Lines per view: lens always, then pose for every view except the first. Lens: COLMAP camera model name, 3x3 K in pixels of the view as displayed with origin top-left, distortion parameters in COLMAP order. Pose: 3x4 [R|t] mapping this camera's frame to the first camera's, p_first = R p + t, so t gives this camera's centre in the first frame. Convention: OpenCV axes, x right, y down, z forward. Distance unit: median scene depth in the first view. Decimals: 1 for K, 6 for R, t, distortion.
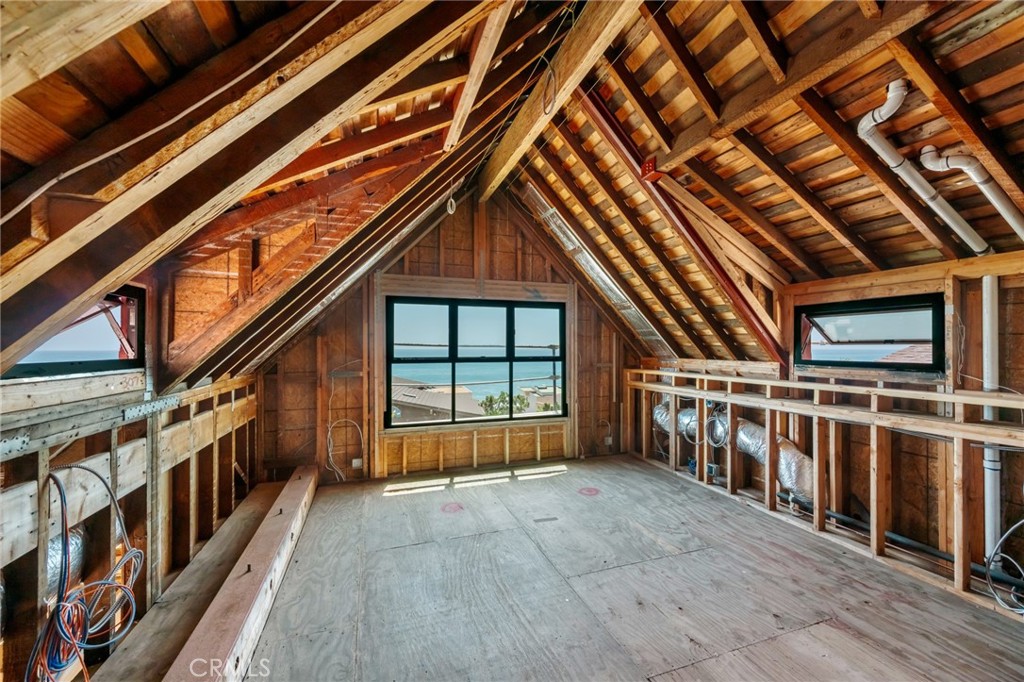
lens RADIAL K [[407.5, 0, 519.3], [0, 407.5, 344.3], [0, 0, 1]] dist [-0.002943, 0.000642]
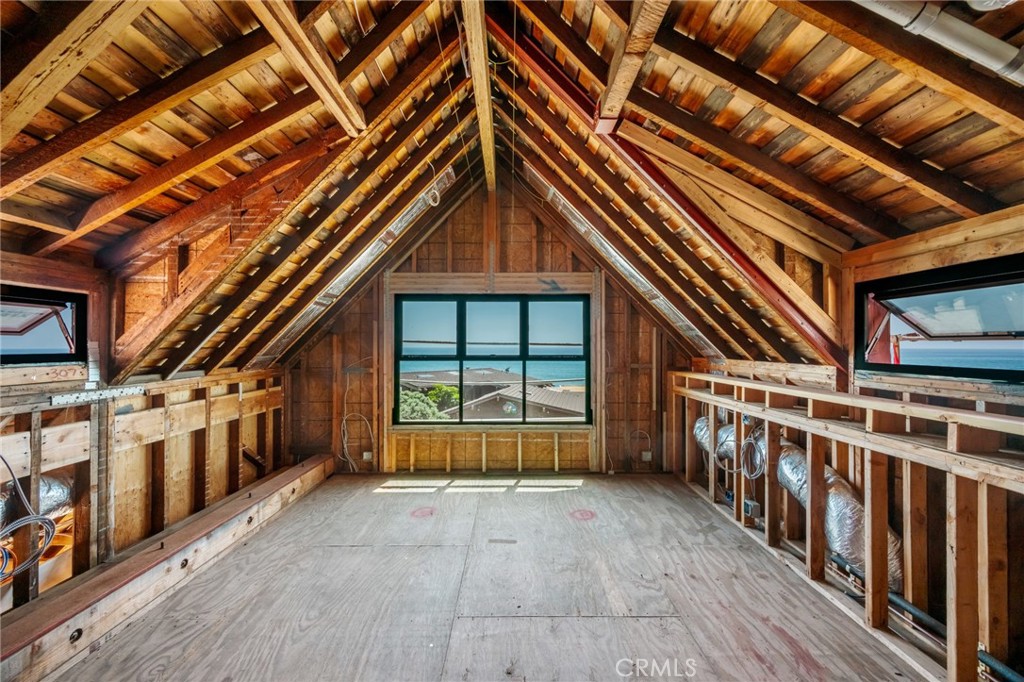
lens RADIAL K [[407.5, 0, 512.0], [0, 407.5, 342.1], [0, 0, 1]] dist [-0.002943, 0.000642]
pose [[0.942398, -0.002624, -0.334484, 0.329145], [0.002023, 0.999996, -0.002146, 0.003758], [0.334489, 0.001346, 0.942399, 0.157249]]
